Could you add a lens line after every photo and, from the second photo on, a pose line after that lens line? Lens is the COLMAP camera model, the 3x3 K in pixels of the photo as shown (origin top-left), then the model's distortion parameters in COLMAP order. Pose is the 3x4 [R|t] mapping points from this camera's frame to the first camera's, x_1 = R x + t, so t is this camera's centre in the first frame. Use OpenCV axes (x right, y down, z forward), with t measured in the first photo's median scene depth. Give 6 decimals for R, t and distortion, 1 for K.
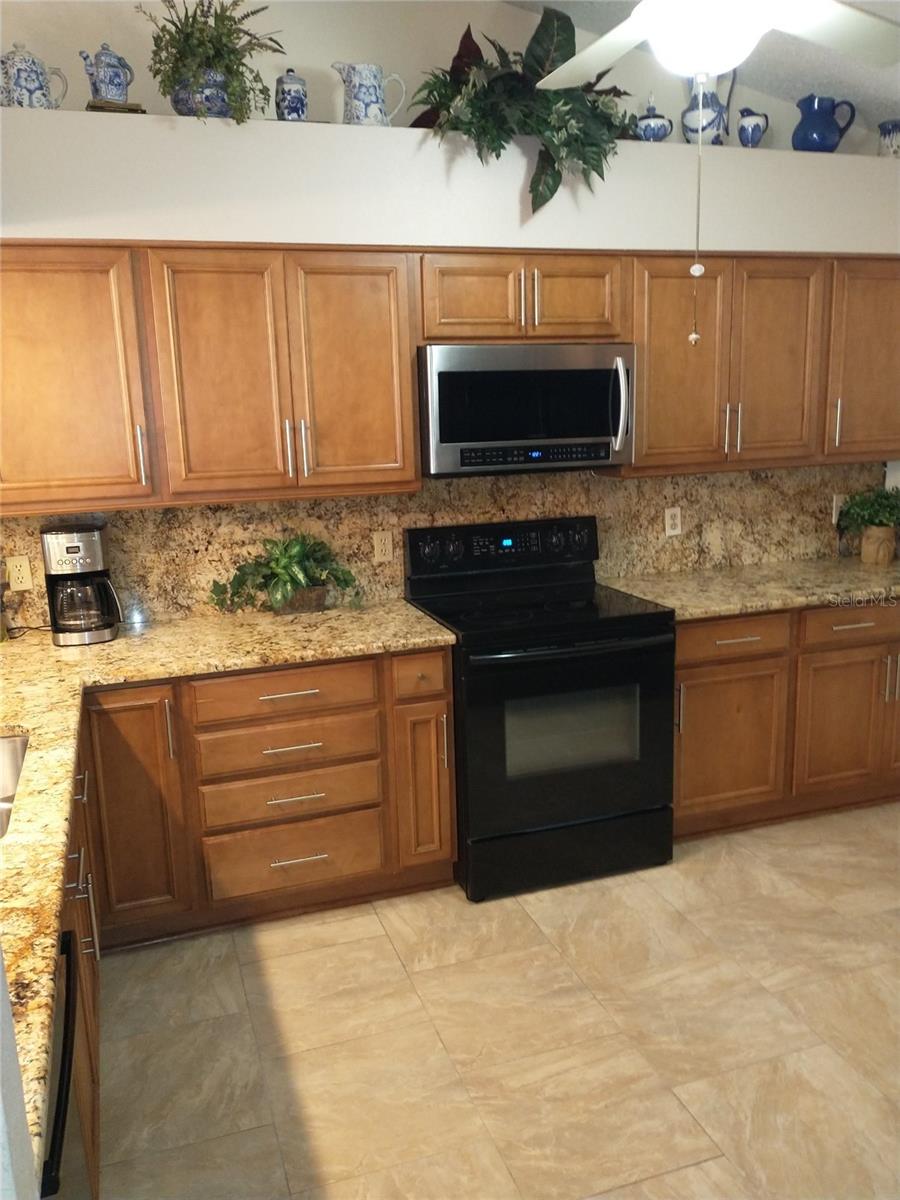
lens RADIAL K [[982.5, 0, 452.5], [0, 982.5, 602.0], [0, 0, 1]] dist [0.034622, -0.065374]
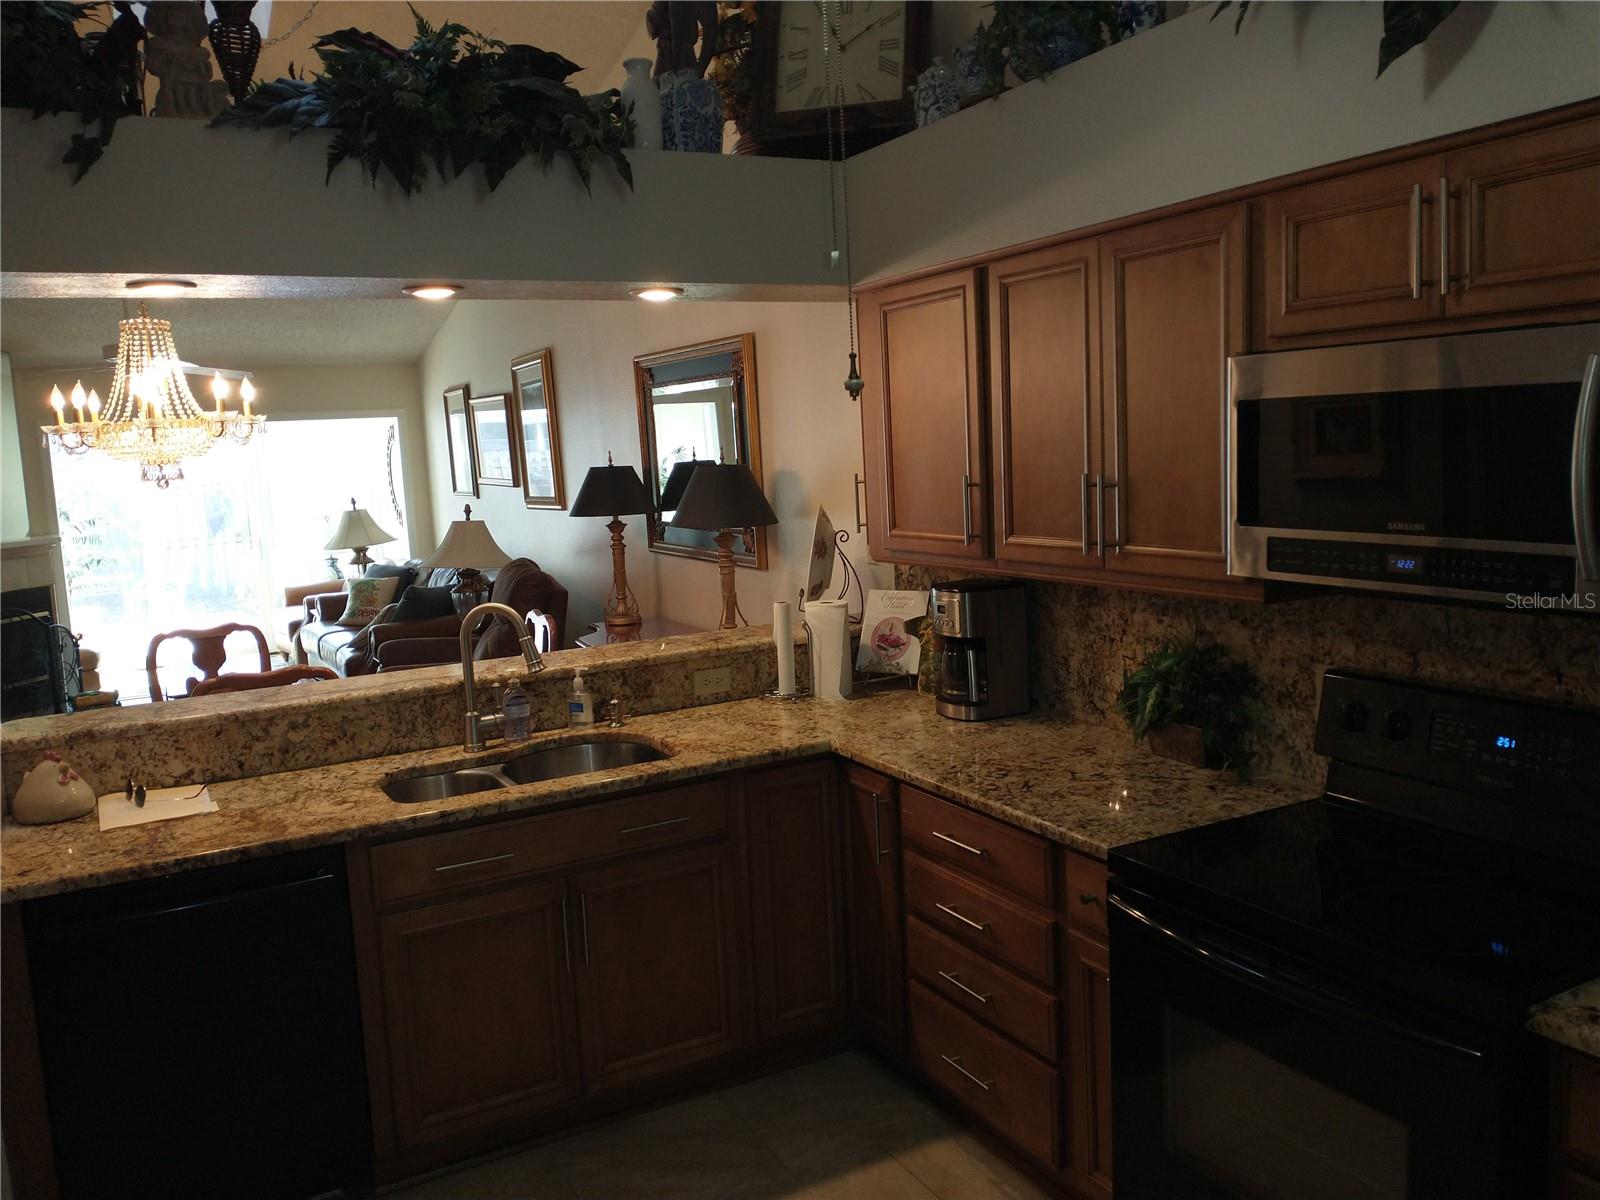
lens RADIAL K [[1310.0, 0, 808.5], [0, 1310.0, 591.7], [0, 0, 1]] dist [0.034622, -0.065374]
pose [[0.153125, 0.137174, -0.978640, 0.654982], [-0.157908, 0.980990, 0.112796, -0.160043], [0.975509, 0.137264, 0.171875, 0.597570]]
